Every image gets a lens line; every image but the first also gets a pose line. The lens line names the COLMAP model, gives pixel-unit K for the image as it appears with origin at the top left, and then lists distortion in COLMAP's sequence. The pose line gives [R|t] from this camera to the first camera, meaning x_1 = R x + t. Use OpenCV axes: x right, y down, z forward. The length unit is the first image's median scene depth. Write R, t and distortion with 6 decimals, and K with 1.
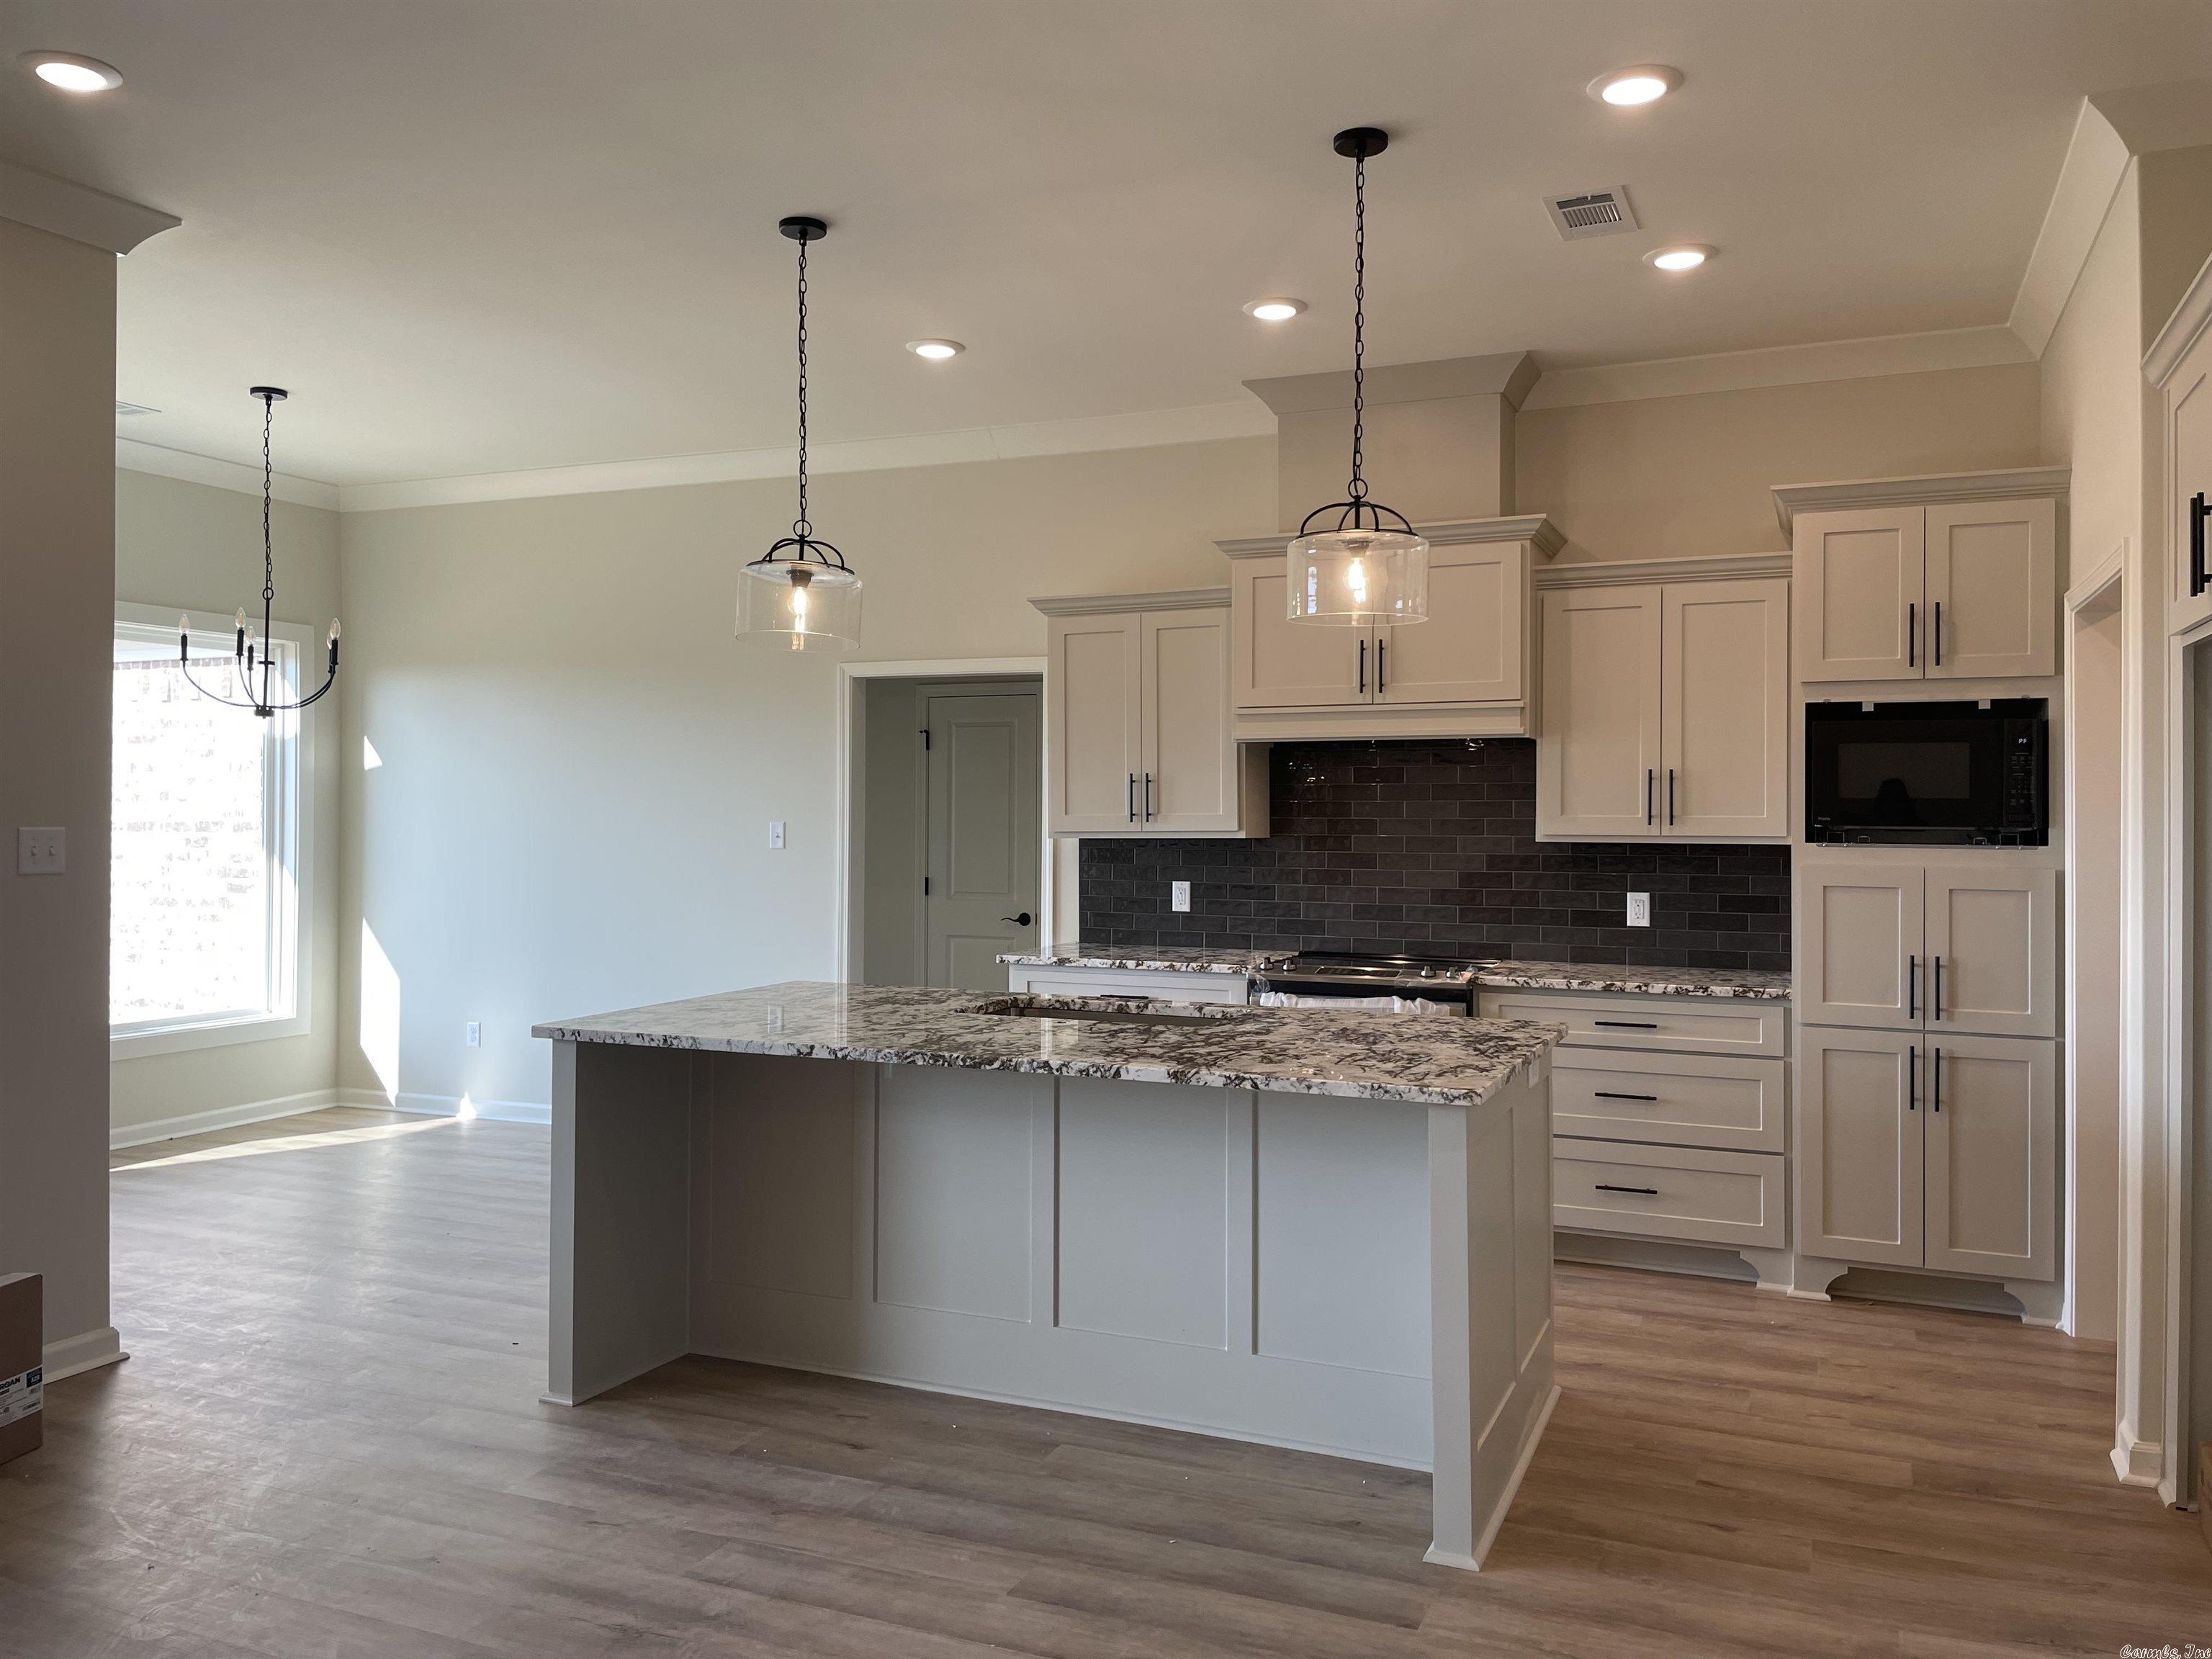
lens RADIAL K [[1668.7, 0, 1117.2], [0, 1668.7, 807.8], [0, 0, 1]] dist [0.090432, -0.118602]
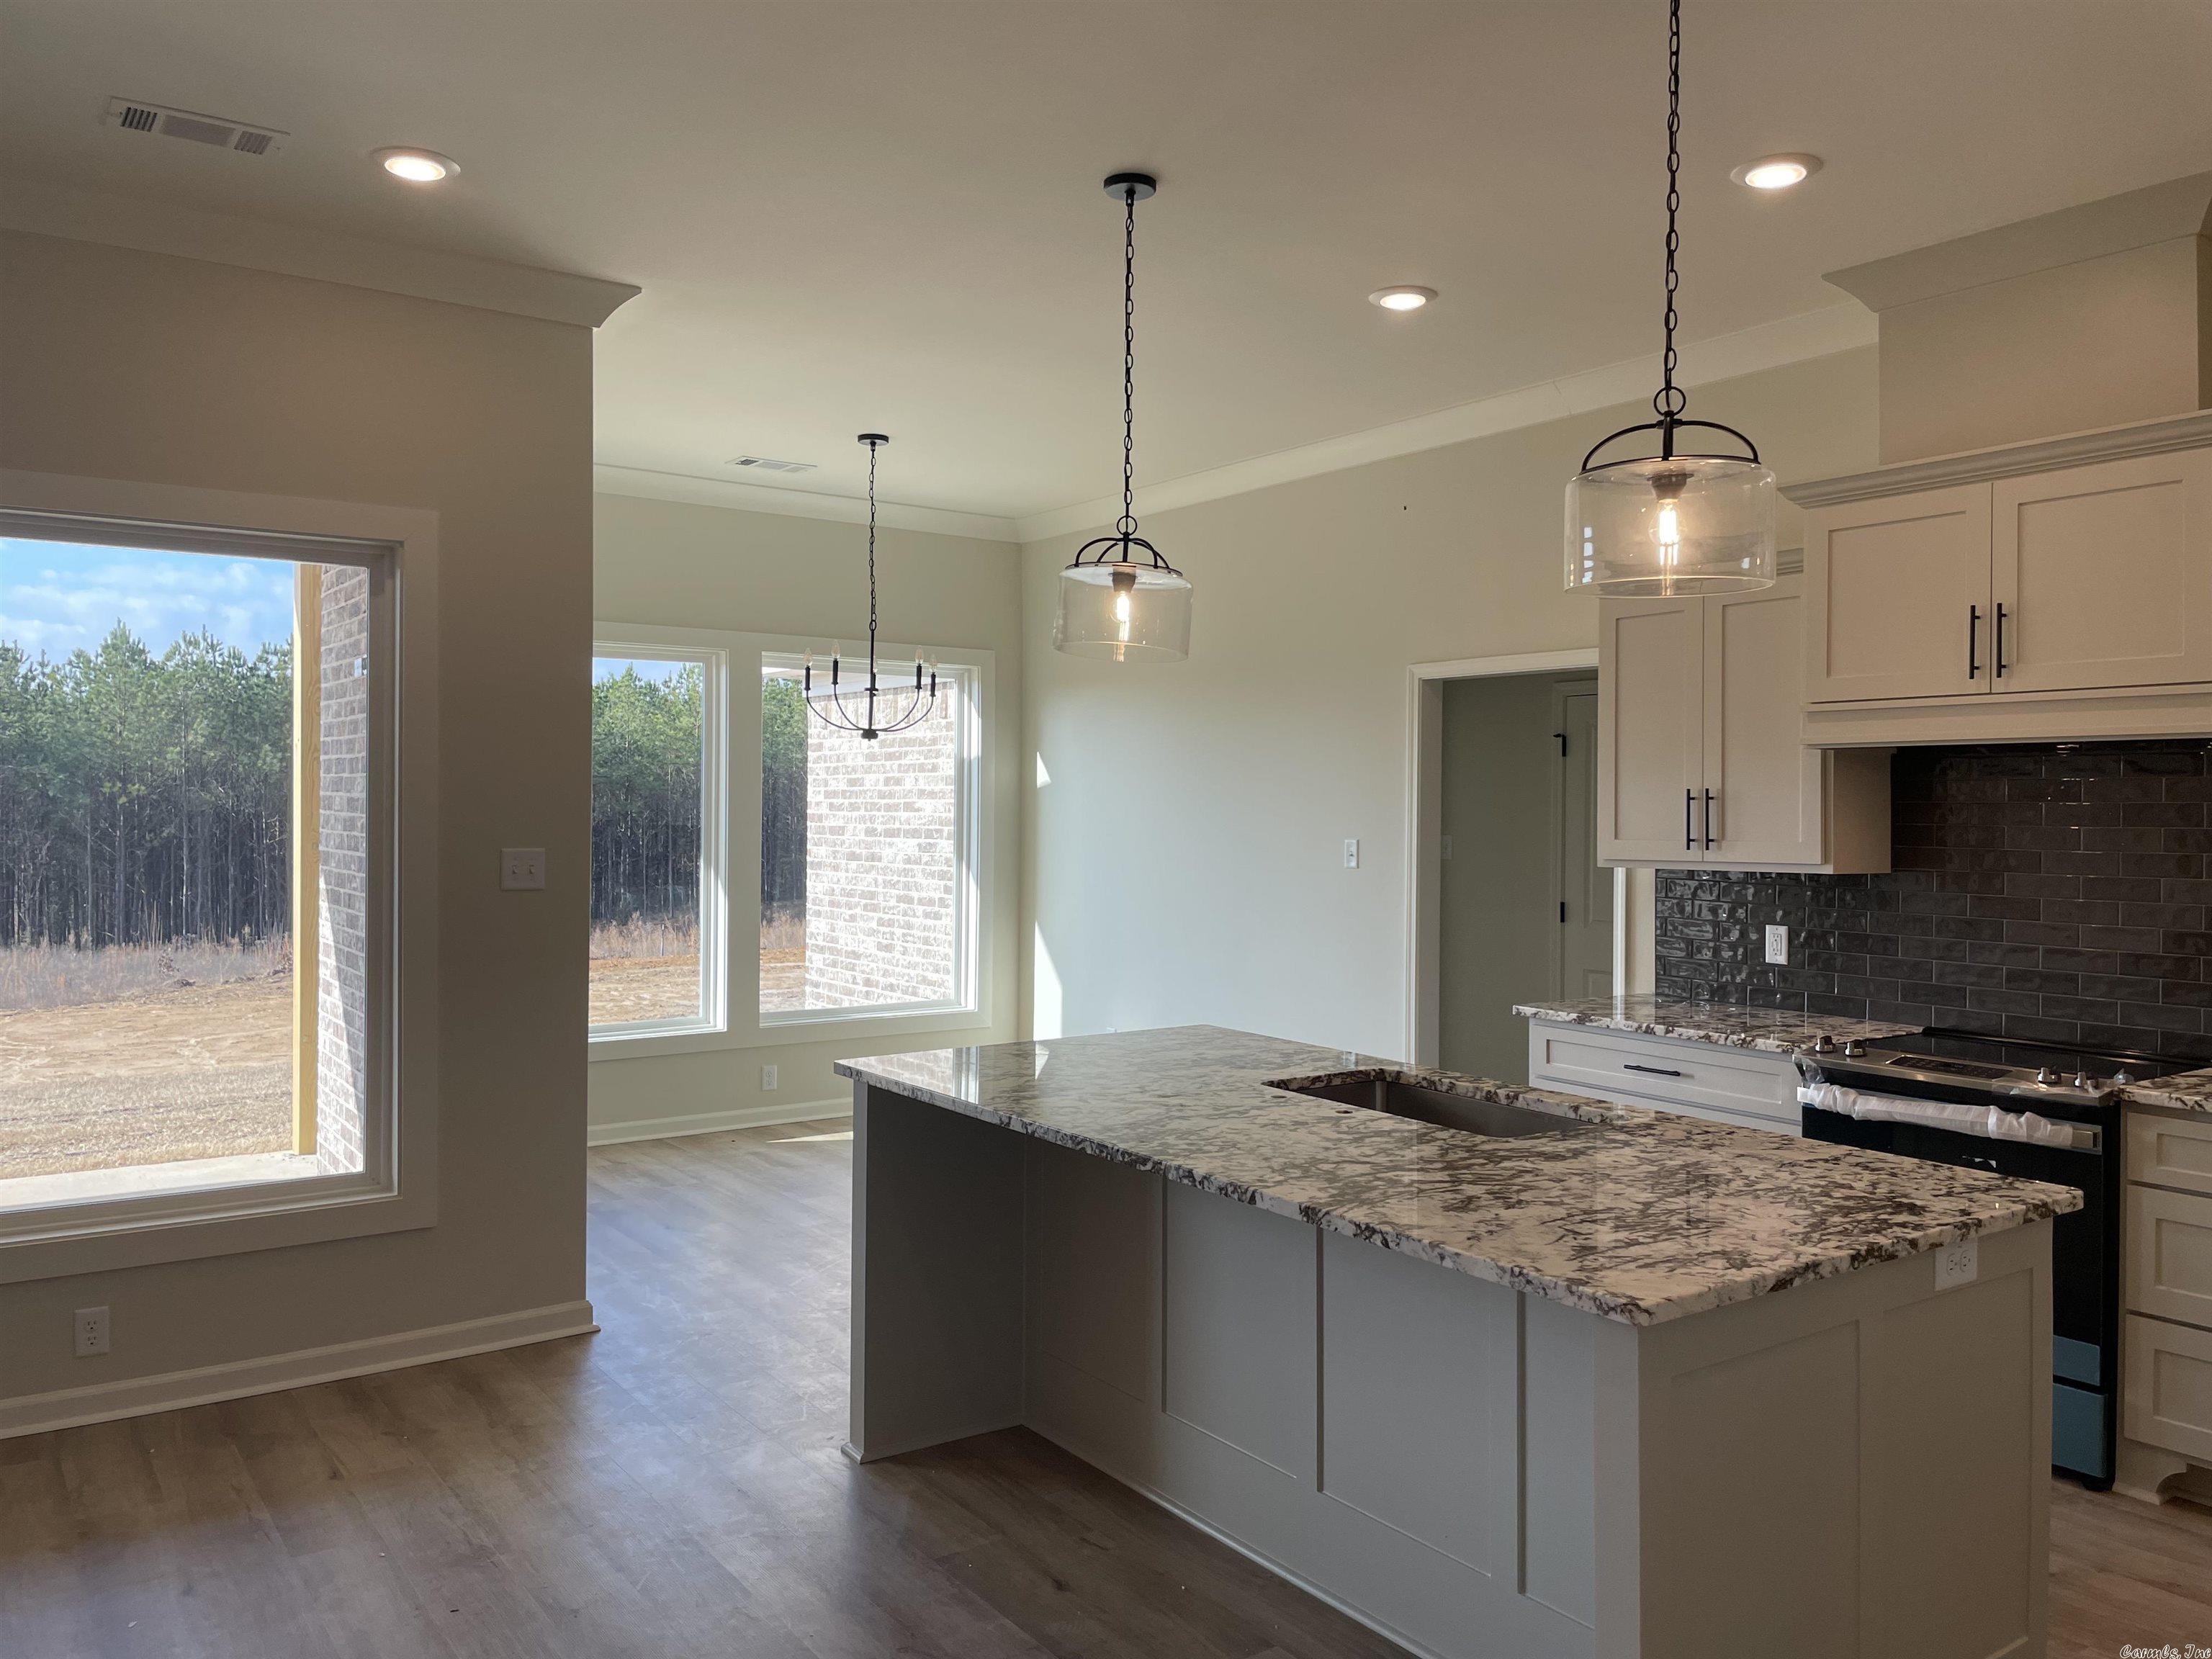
lens RADIAL K [[1668.7, 0, 1129.1], [0, 1668.7, 808.8], [0, 0, 1]] dist [0.090432, -0.118602]
pose [[0.854940, 0.003797, -0.518714, 0.242243], [-0.002100, 0.999990, 0.003859, -0.016673], [0.518723, -0.002210, 0.854939, 0.210551]]
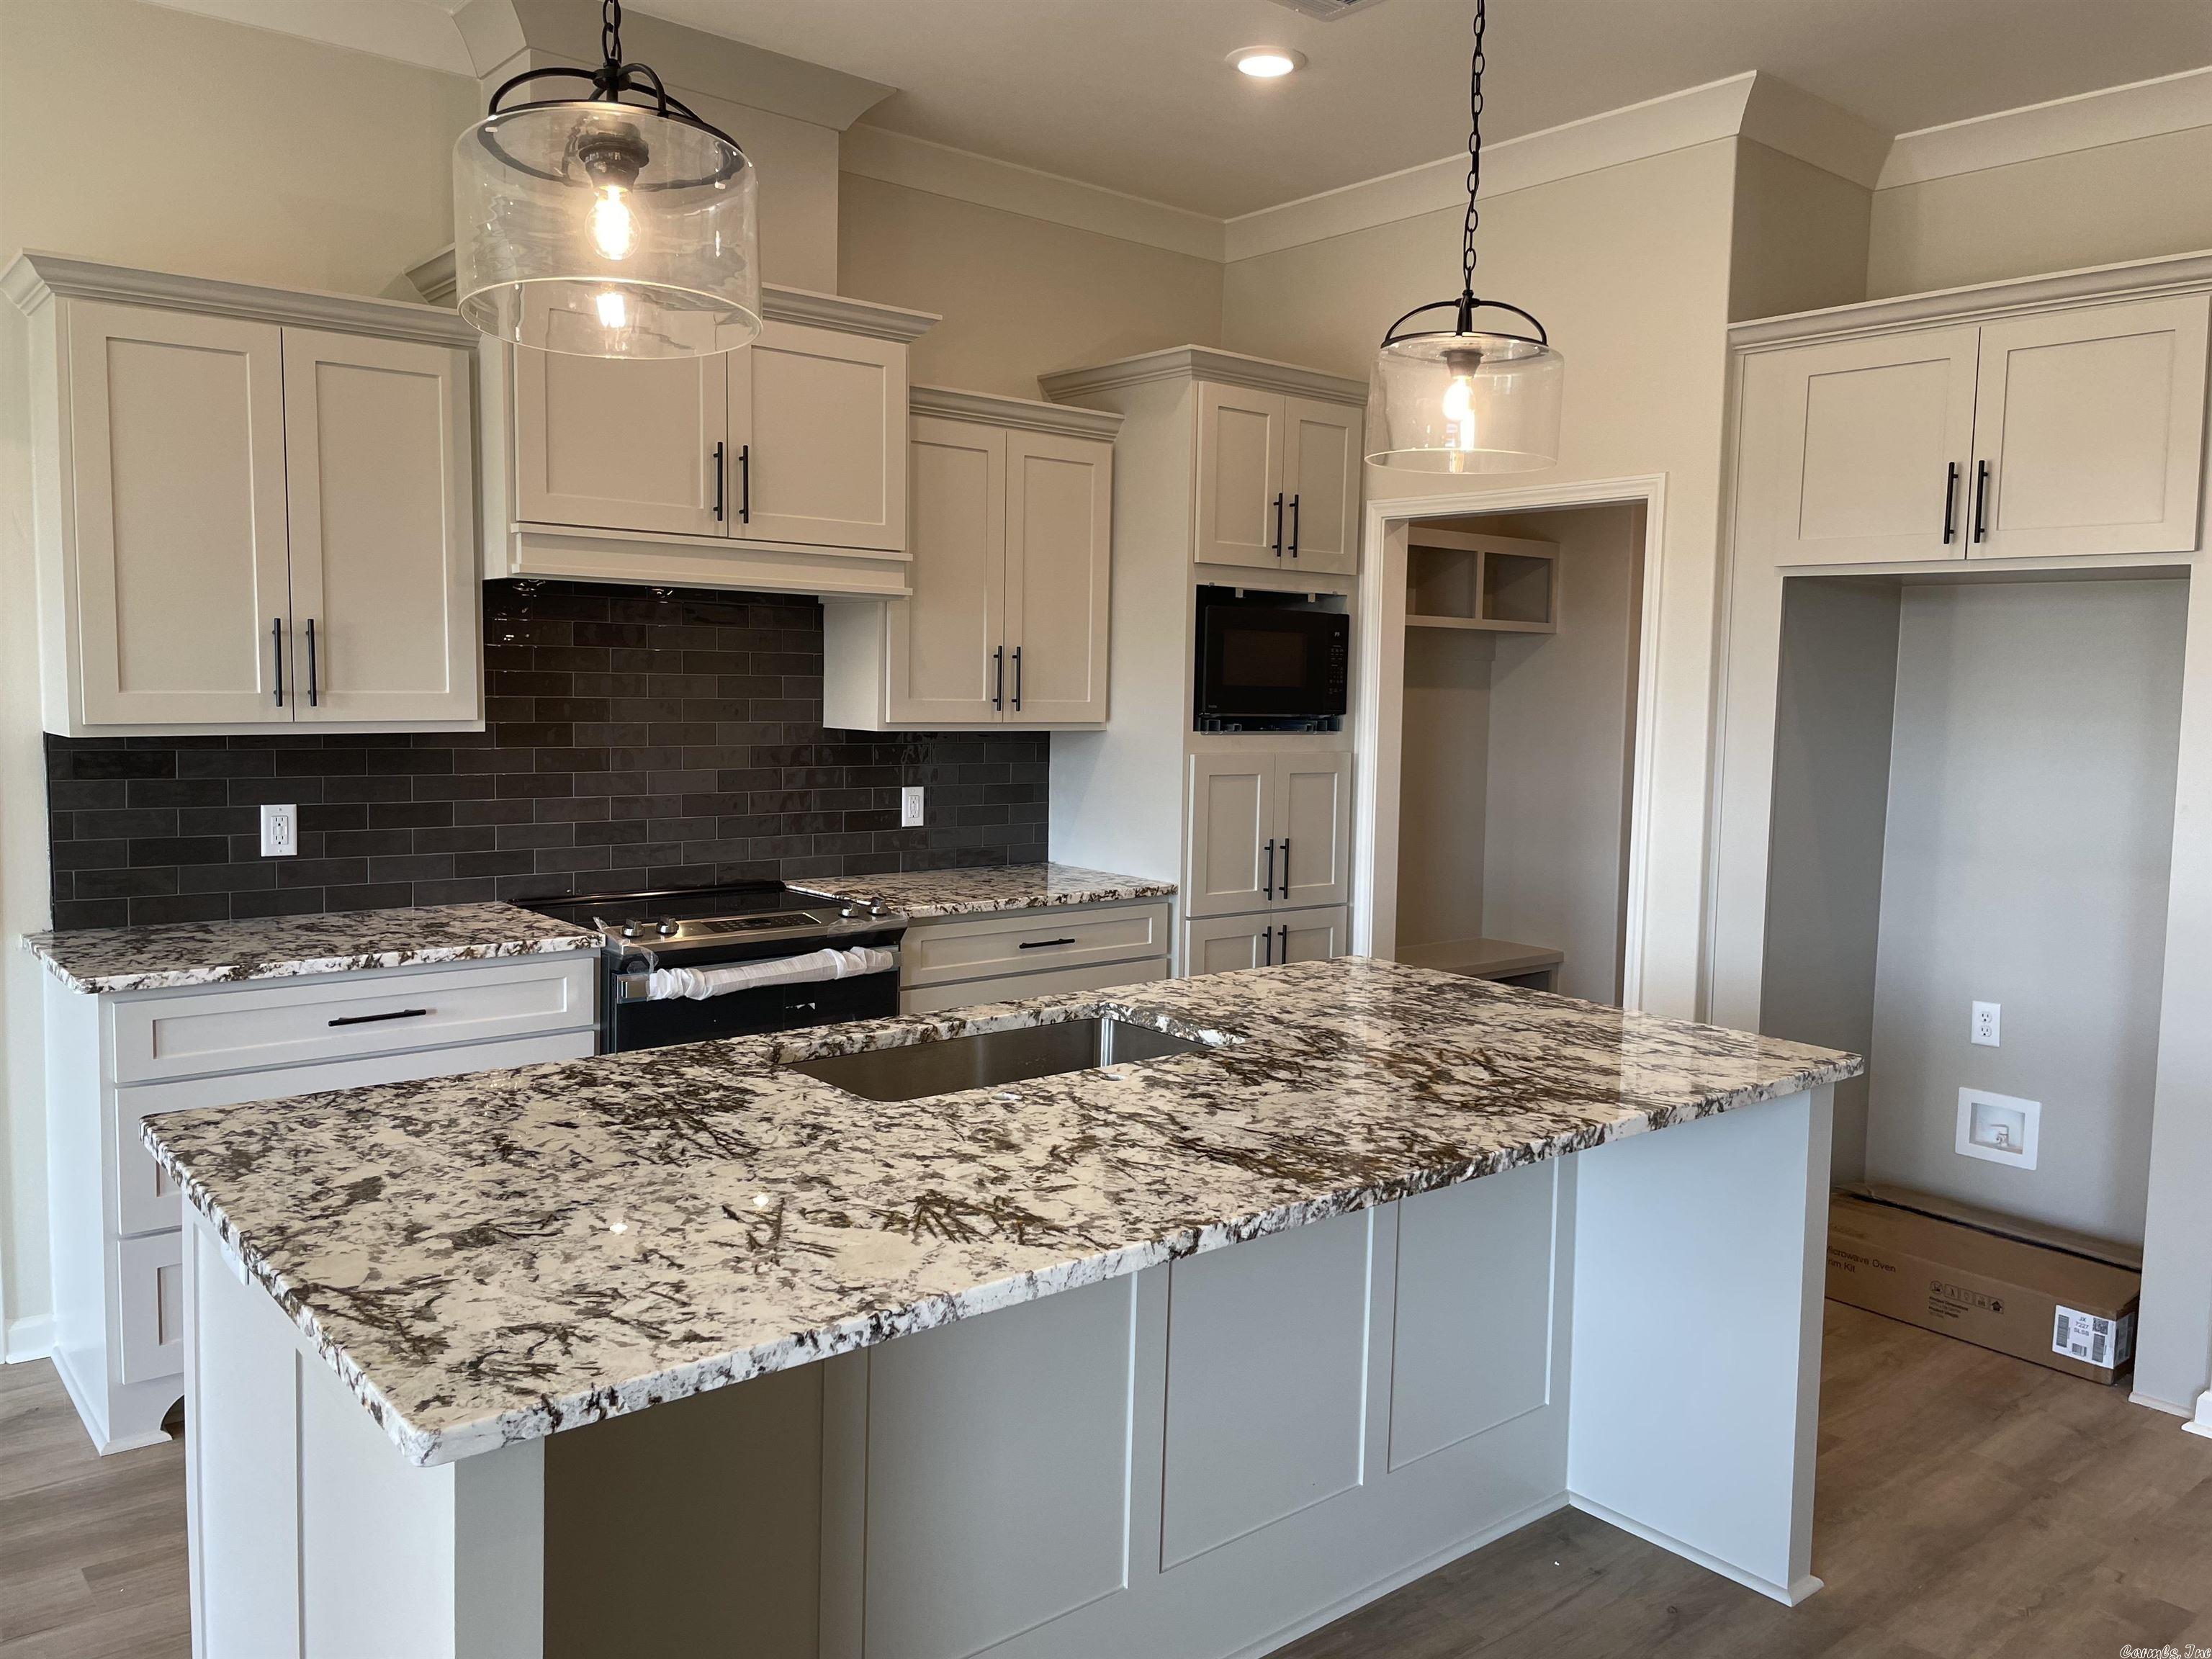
lens RADIAL K [[1668.7, 0, 1125.4], [0, 1668.7, 803.7], [0, 0, 1]] dist [0.090432, -0.118602]
pose [[0.450019, -0.061763, 0.890881, -0.455362], [-0.022549, 0.996501, 0.080477, -0.013545], [-0.892734, -0.056305, 0.447051, 0.603023]]
